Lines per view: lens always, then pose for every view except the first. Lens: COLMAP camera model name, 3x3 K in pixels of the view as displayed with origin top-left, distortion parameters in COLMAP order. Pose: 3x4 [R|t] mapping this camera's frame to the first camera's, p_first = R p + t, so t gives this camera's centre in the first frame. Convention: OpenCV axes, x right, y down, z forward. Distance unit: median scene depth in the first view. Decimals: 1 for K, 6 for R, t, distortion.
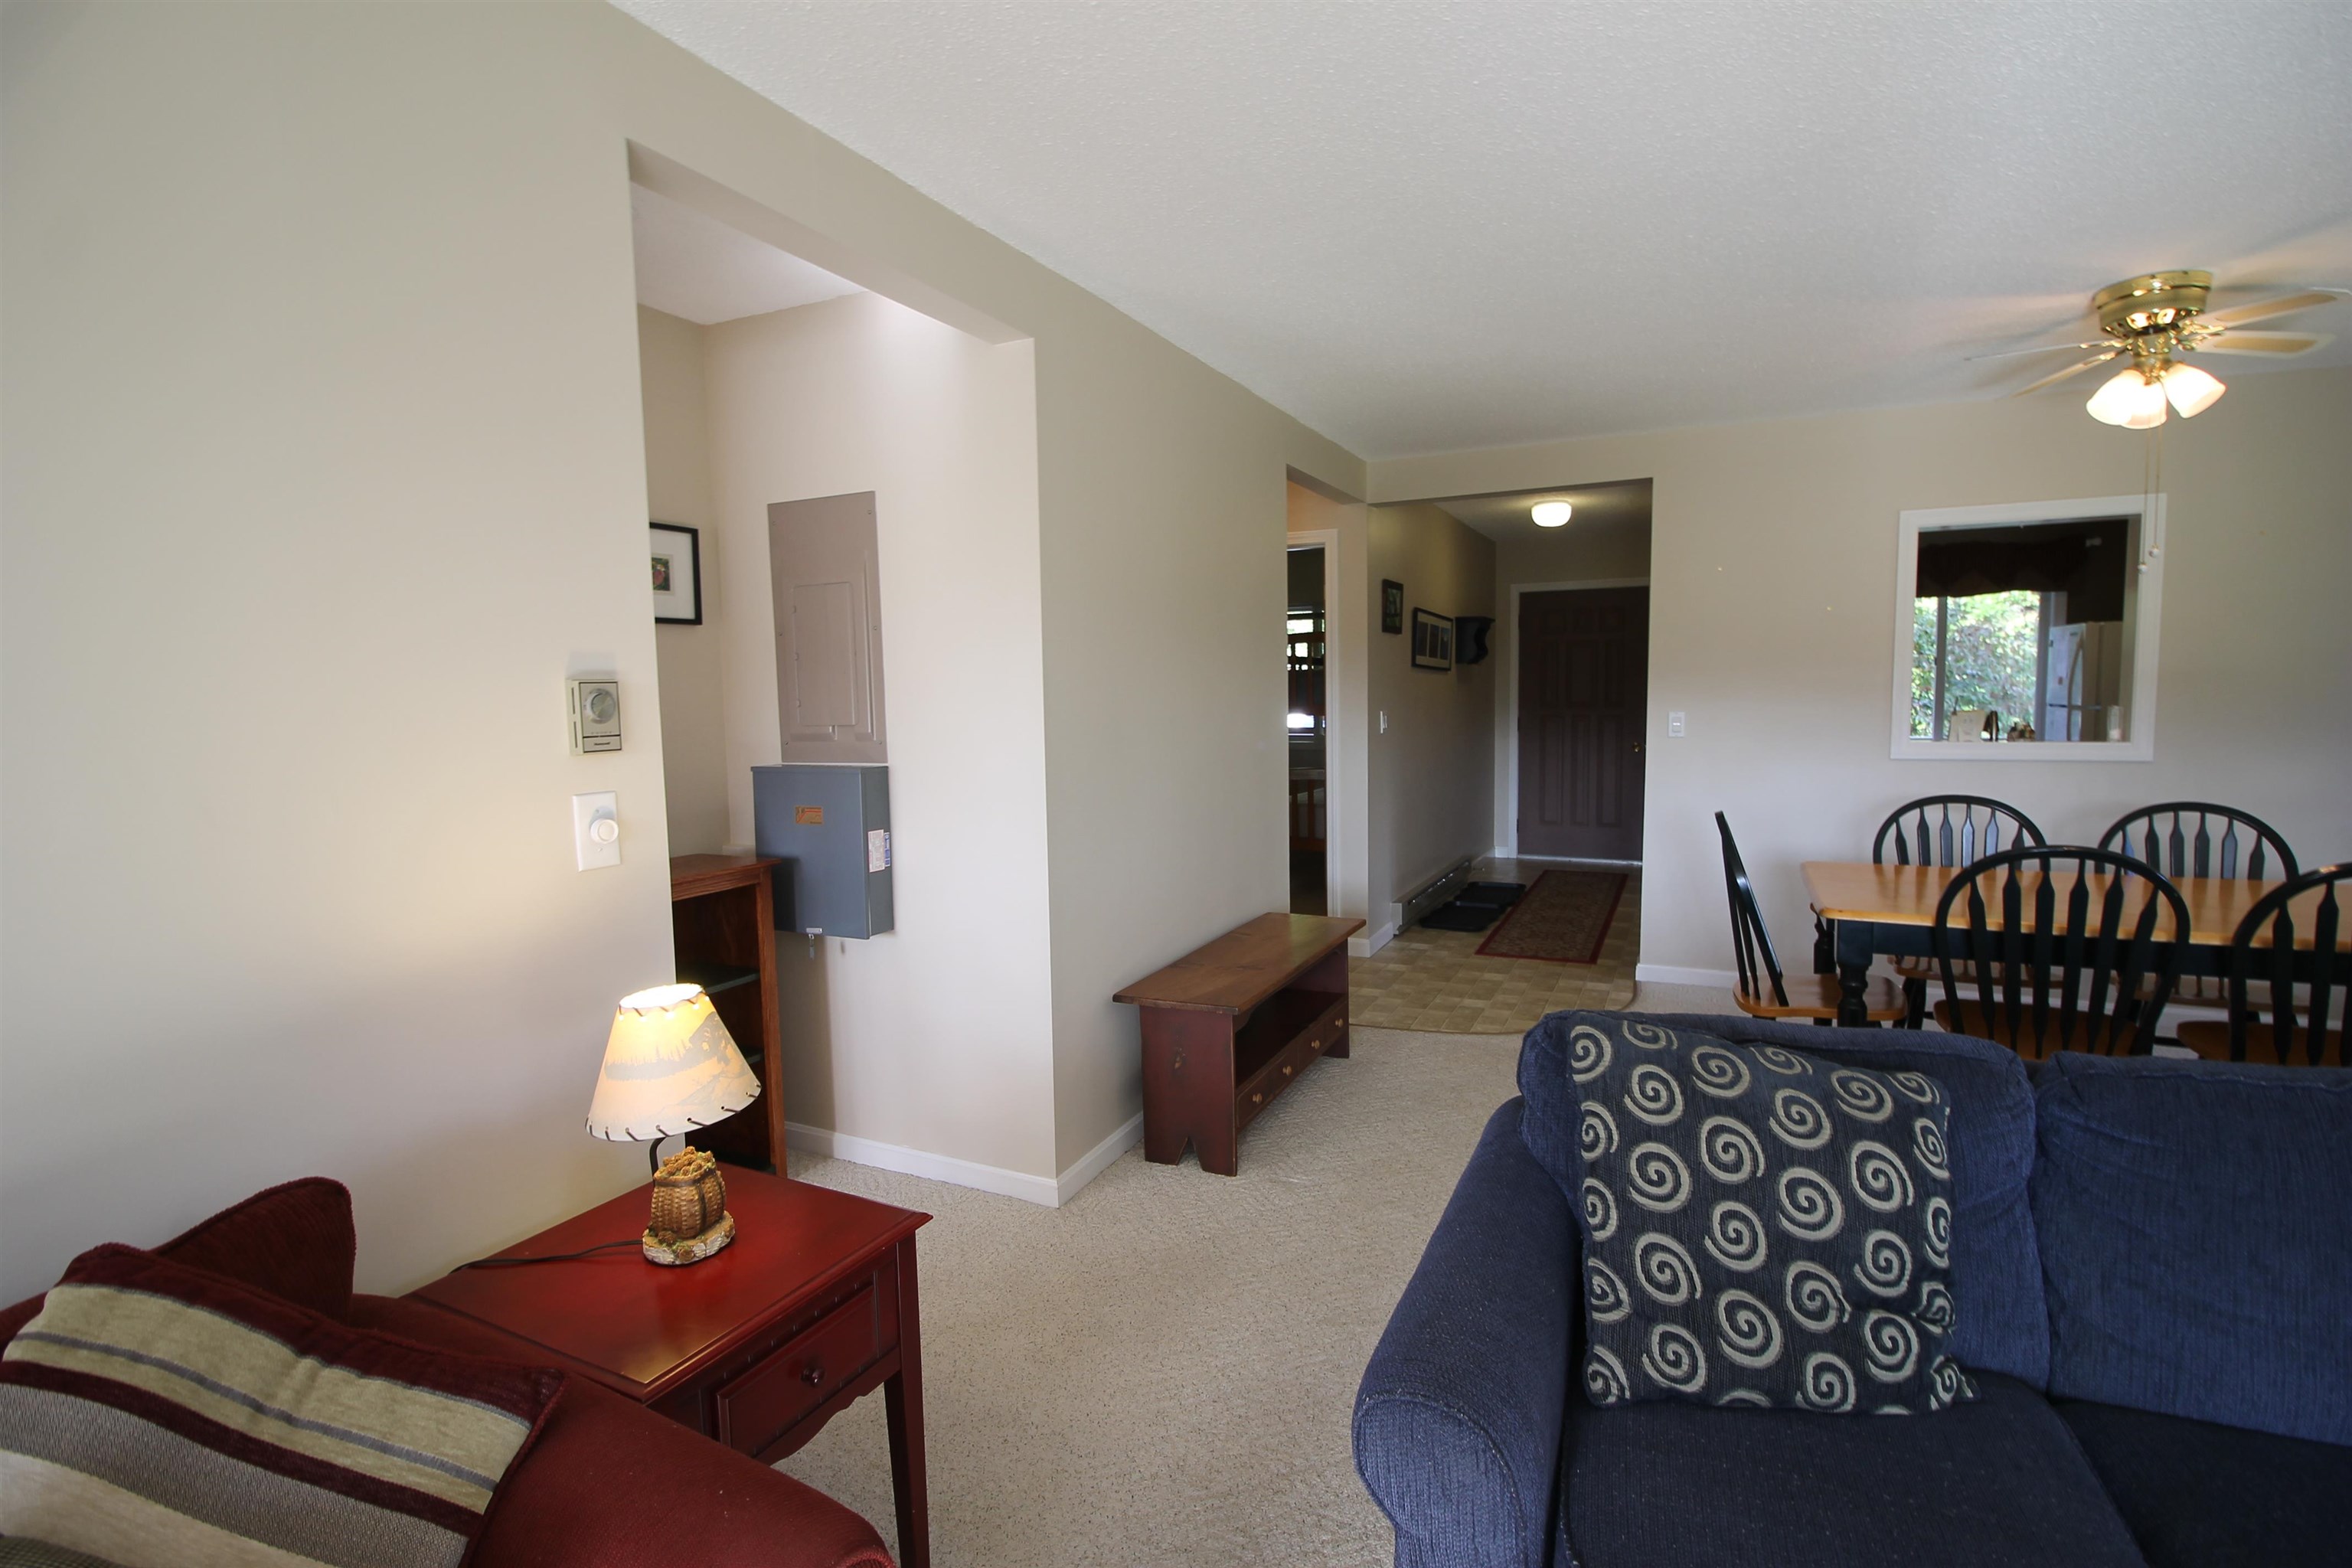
lens RADIAL K [[1100.8, 0, 1196.0], [0, 1100.8, 780.4], [0, 0, 1]] dist [-0.003338, -0.010965]
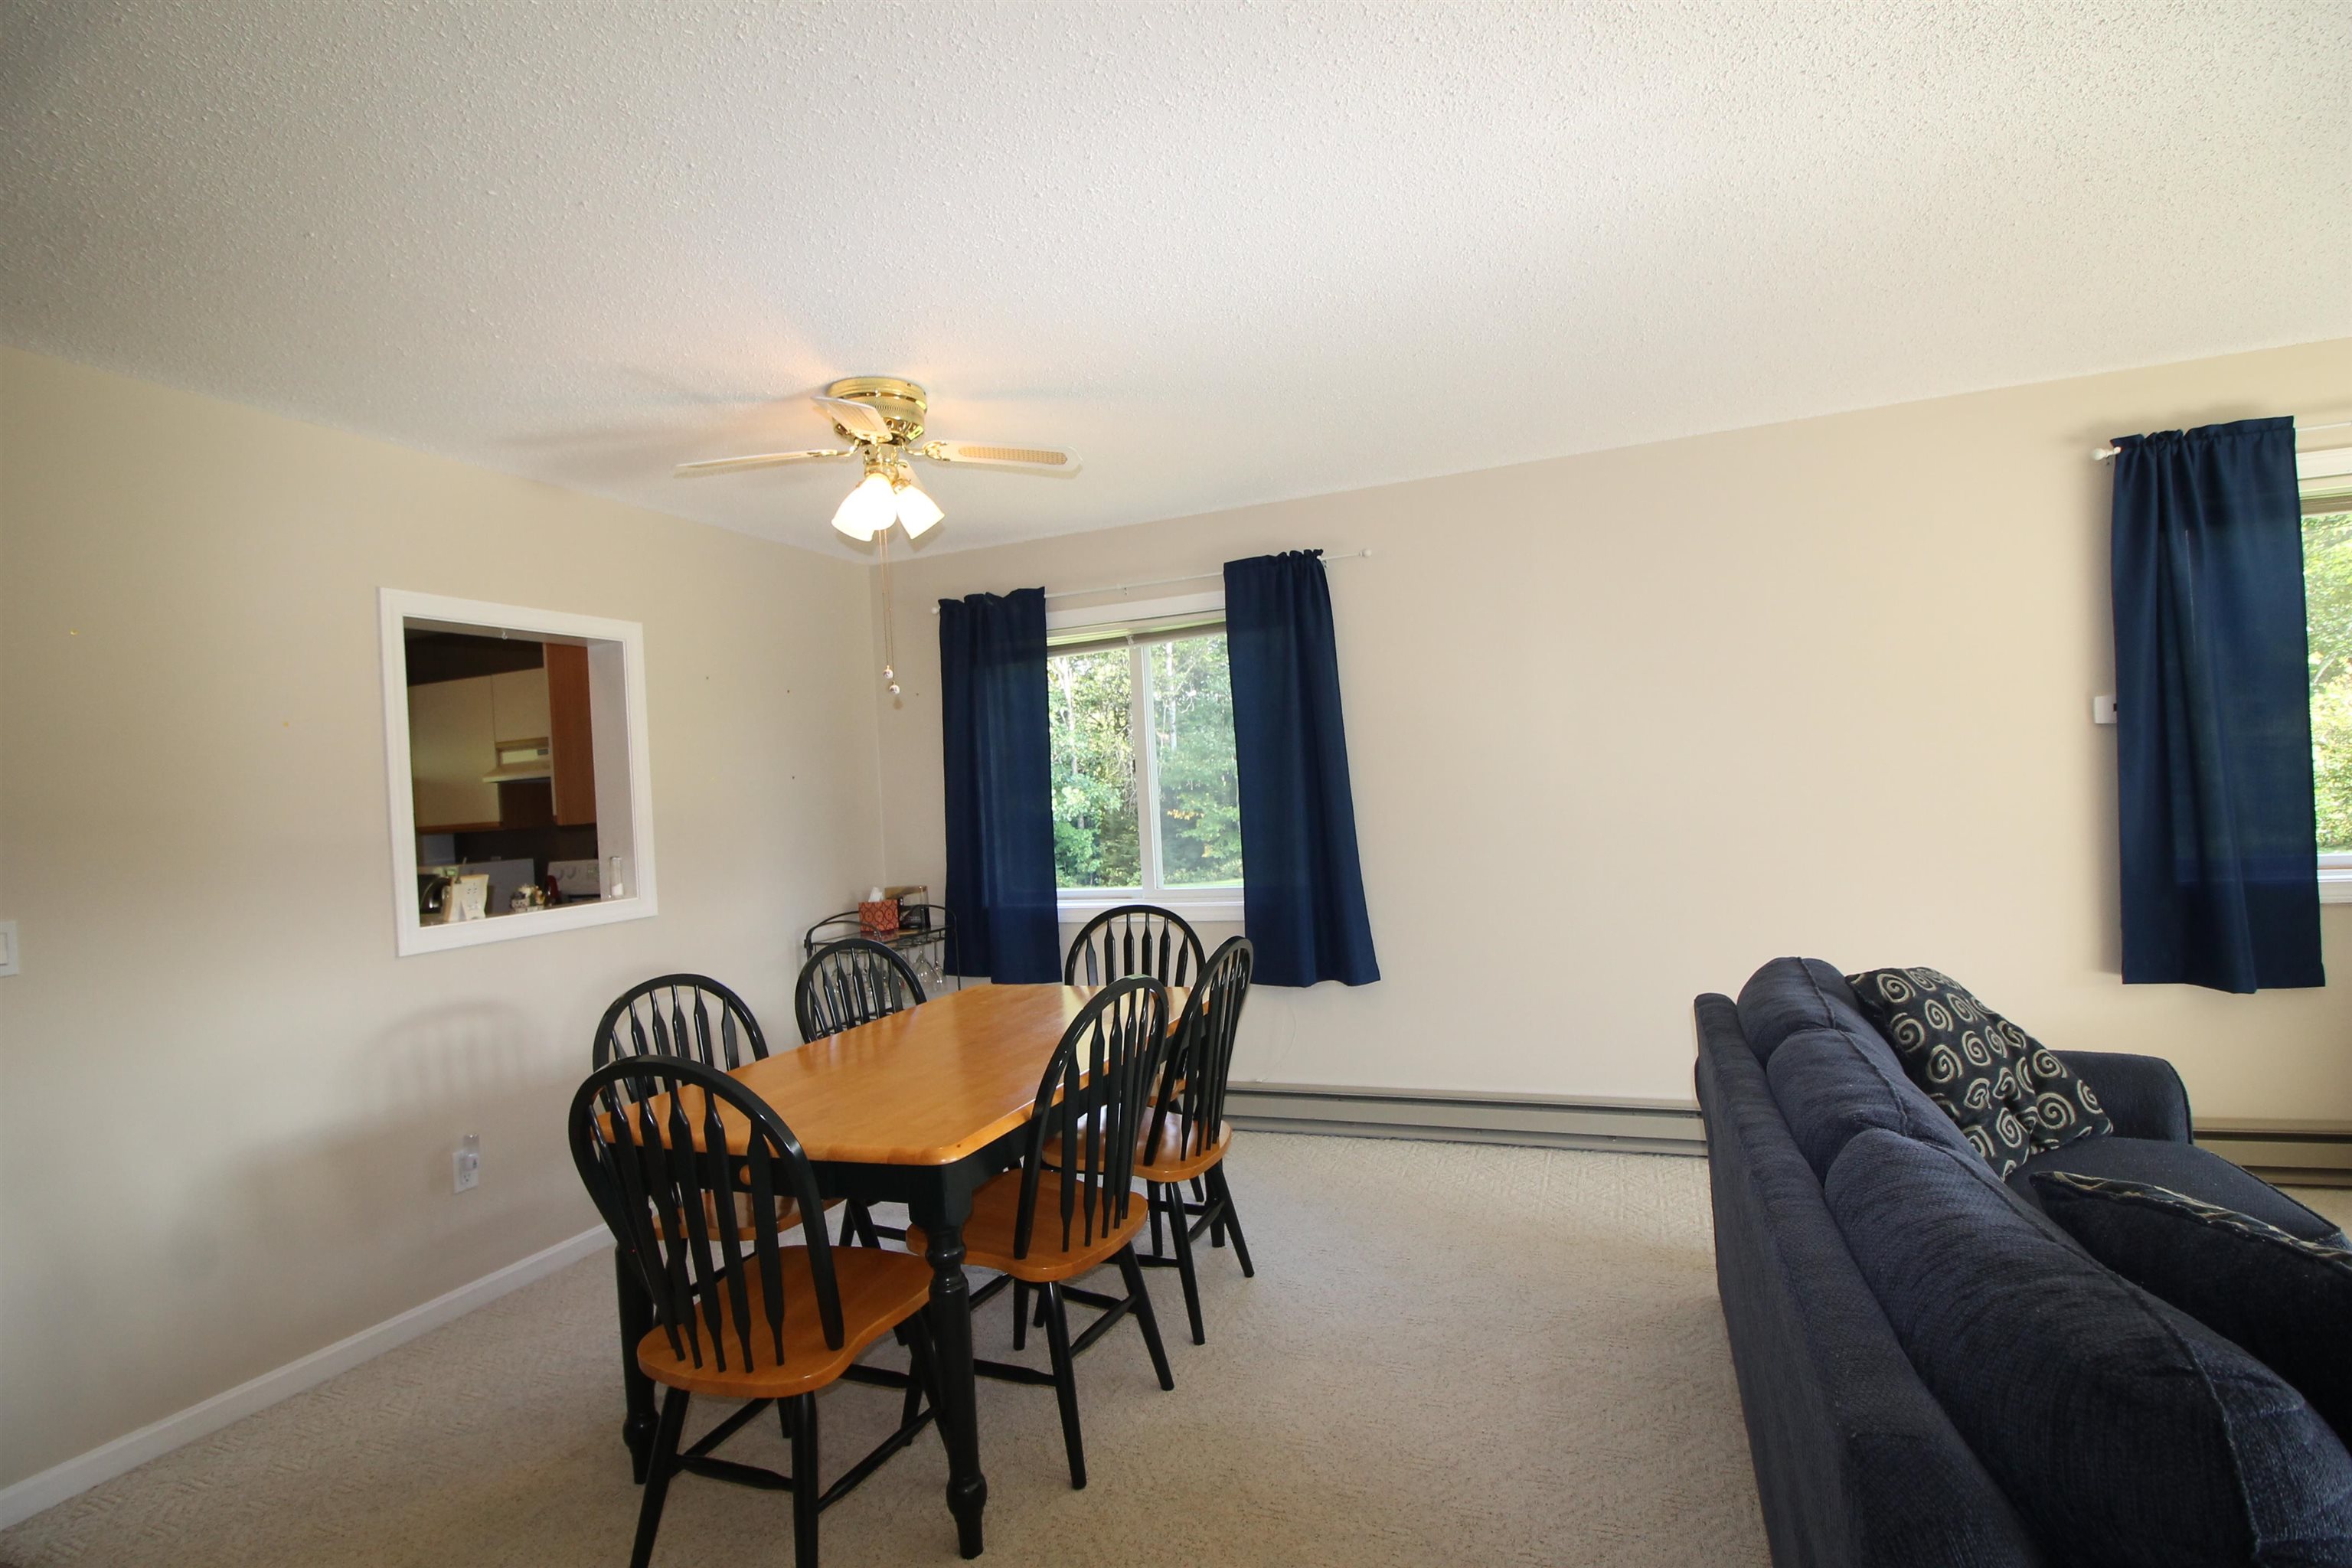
lens RADIAL K [[1100.8, 0, 1197.6], [0, 1100.8, 778.3], [0, 0, 1]] dist [-0.003338, -0.010965]
pose [[-0.069926, 0.033308, 0.996996, -0.081146], [0.145847, 0.989044, -0.022813, -0.059562], [-0.986833, 0.143814, -0.074018, 0.839741]]
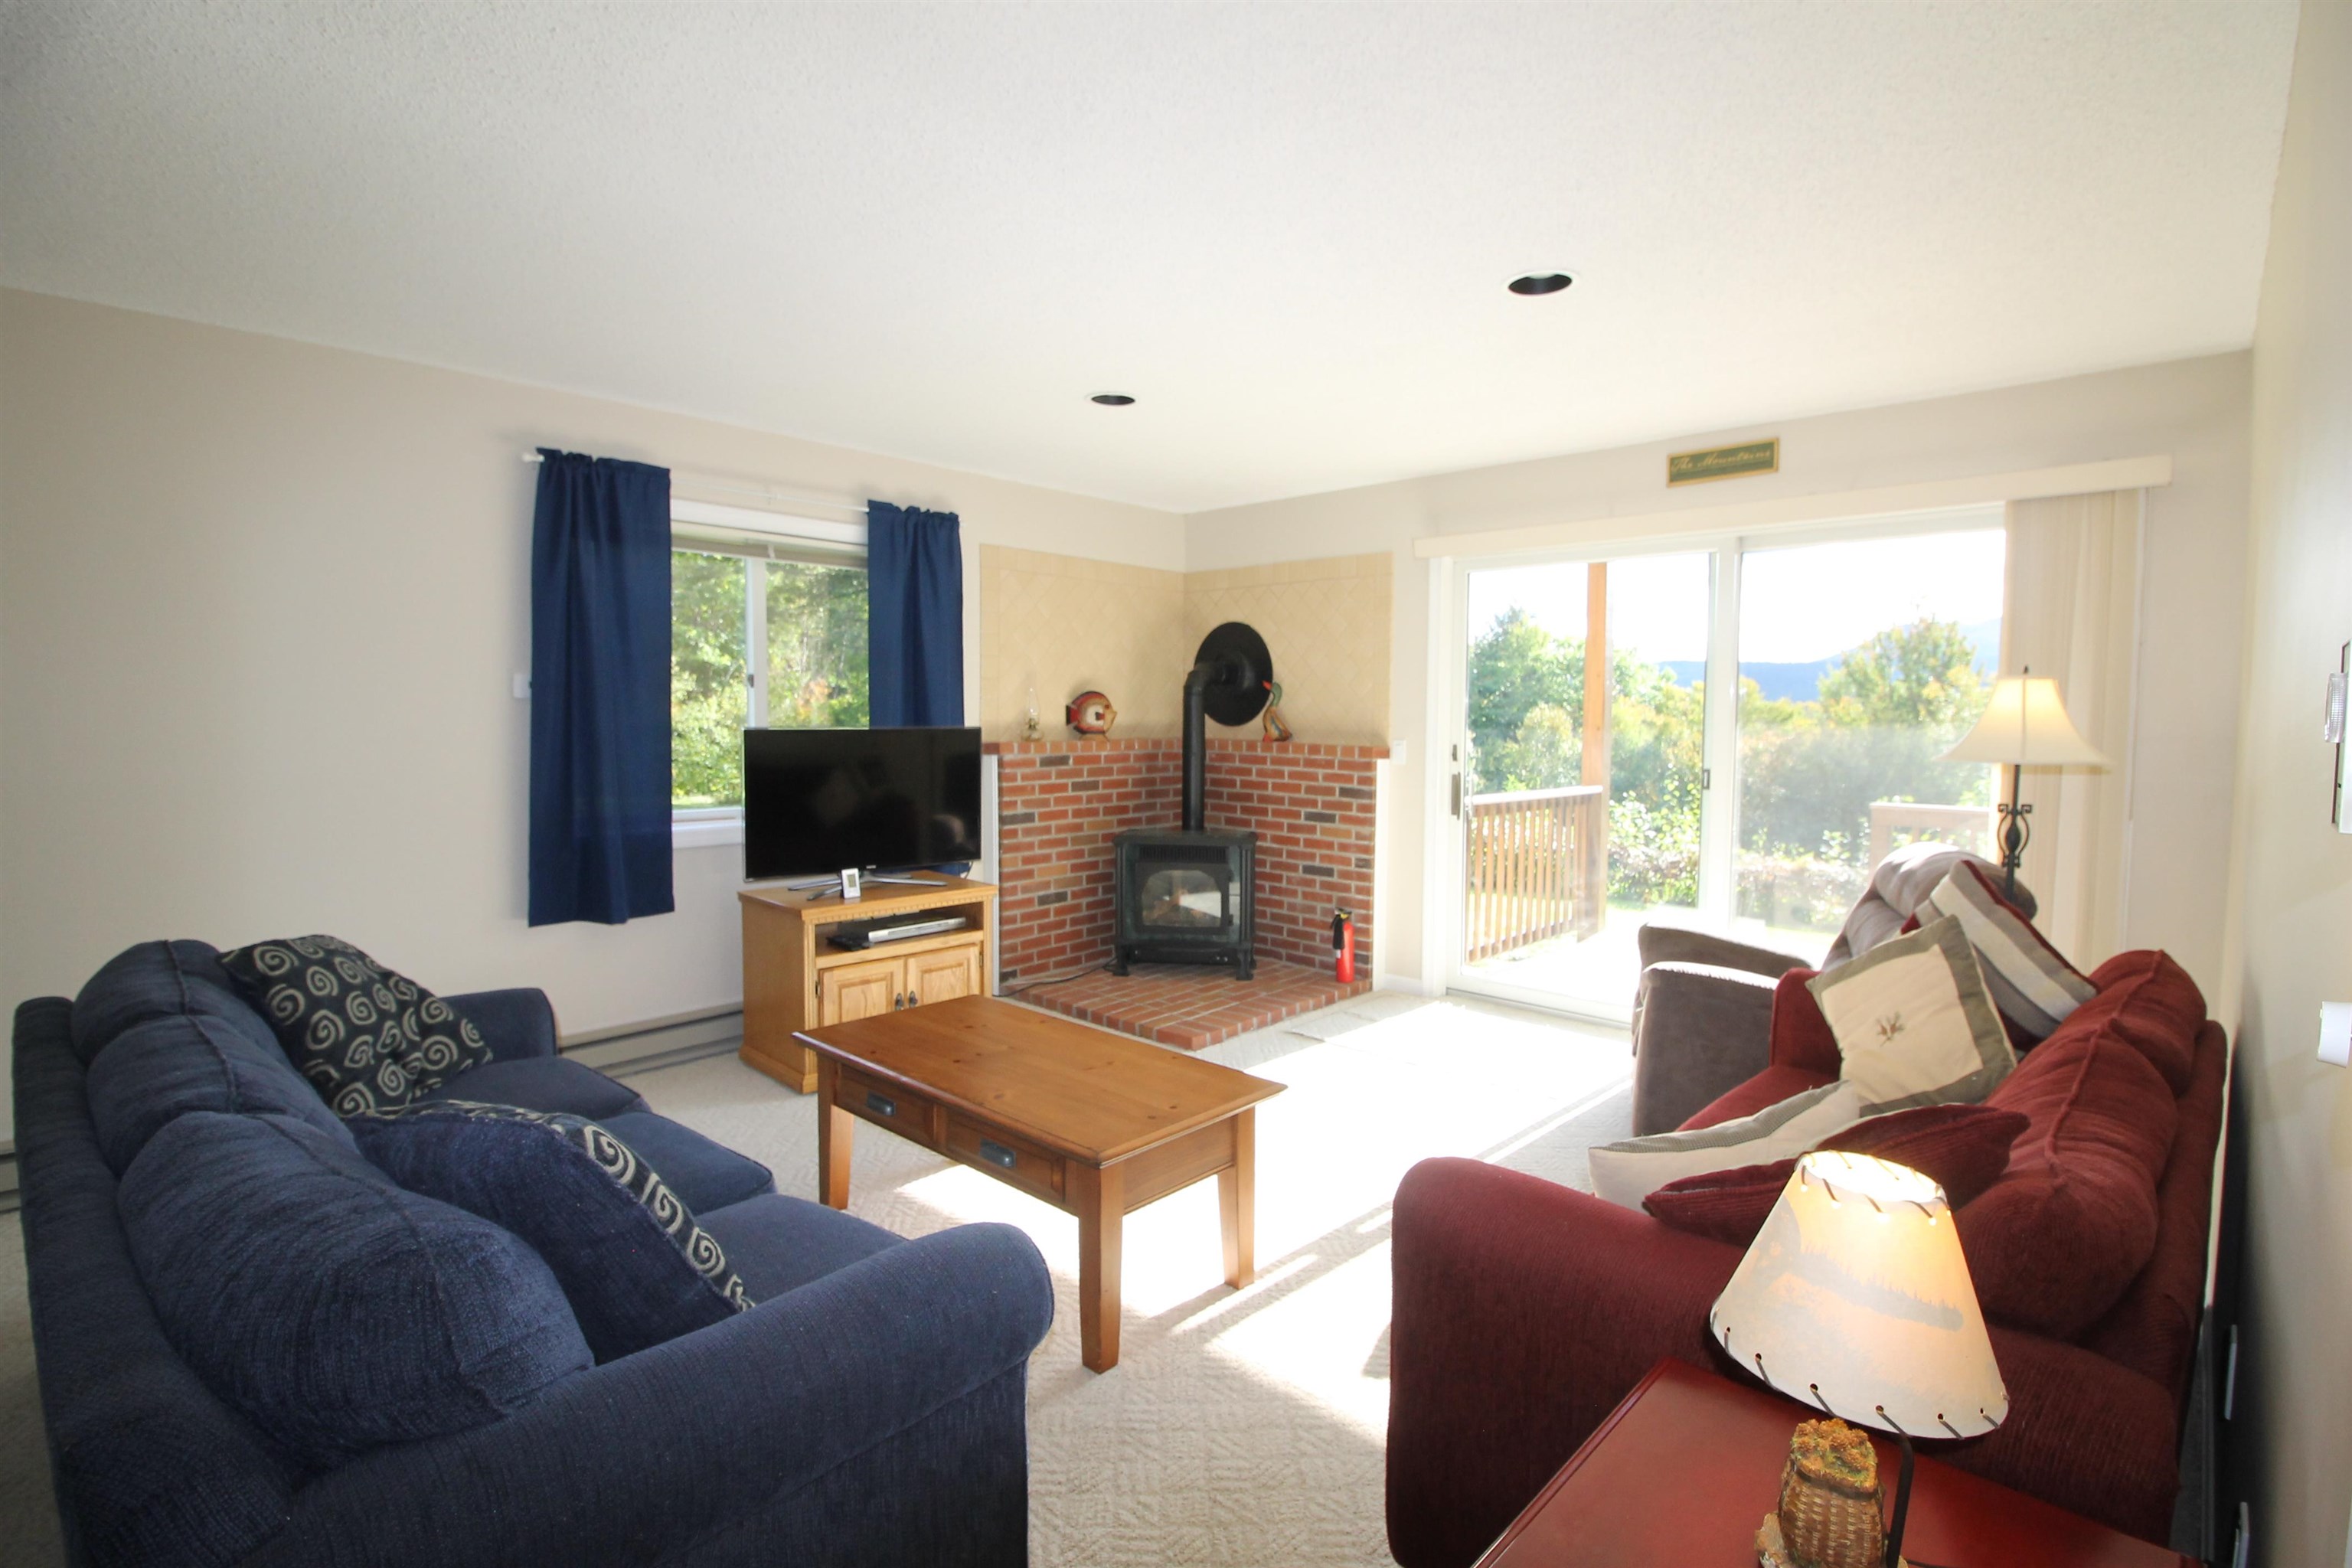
lens RADIAL K [[1100.8, 0, 1196.2], [0, 1100.8, 776.7], [0, 0, 1]] dist [-0.003338, -0.010965]
pose [[-0.955606, -0.005473, 0.294598, -0.147045], [0.035682, 0.990320, 0.134142, -0.057526], [-0.292480, 0.138699, -0.946160, 0.814519]]
